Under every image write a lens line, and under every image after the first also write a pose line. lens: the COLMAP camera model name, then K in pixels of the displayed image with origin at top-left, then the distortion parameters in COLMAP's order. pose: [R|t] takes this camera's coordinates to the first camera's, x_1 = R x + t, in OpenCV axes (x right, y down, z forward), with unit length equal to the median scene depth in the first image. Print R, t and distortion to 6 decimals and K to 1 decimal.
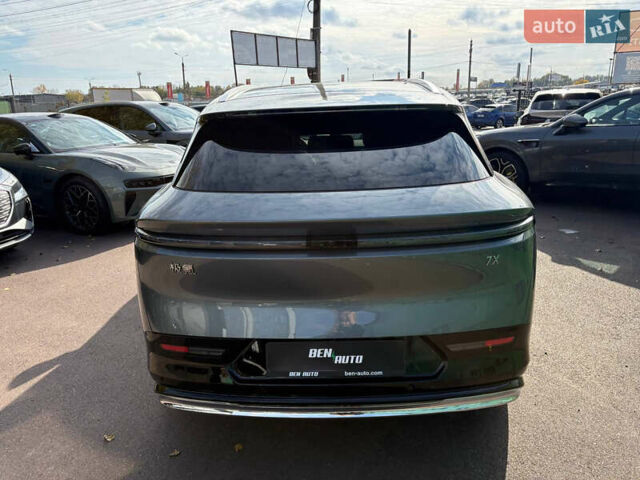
lens RADIAL K [[480.0, 0, 334.1], [0, 480.0, 240.0], [0, 0, 1]] dist [0.071175, -0.098681]
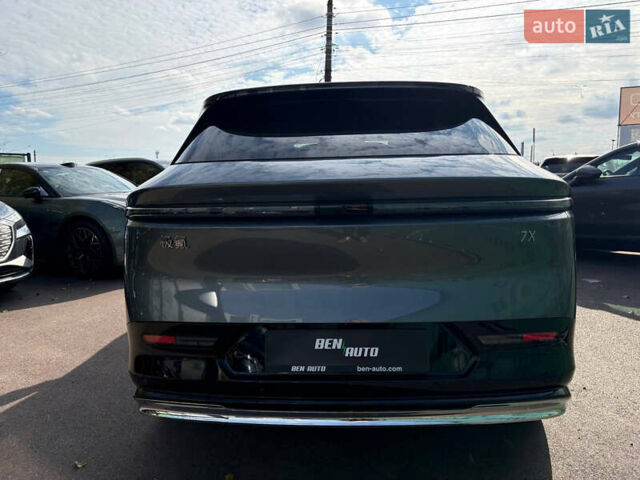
lens RADIAL K [[480.0, 0, 334.1], [0, 480.0, 240.0], [0, 0, 1]] dist [0.071175, -0.098681]
pose [[0.999772, 0.008575, -0.019535, -0.002706], [-0.011582, 0.987144, -0.159413, 0.139021], [0.017917, 0.159603, 0.987019, 0.097869]]
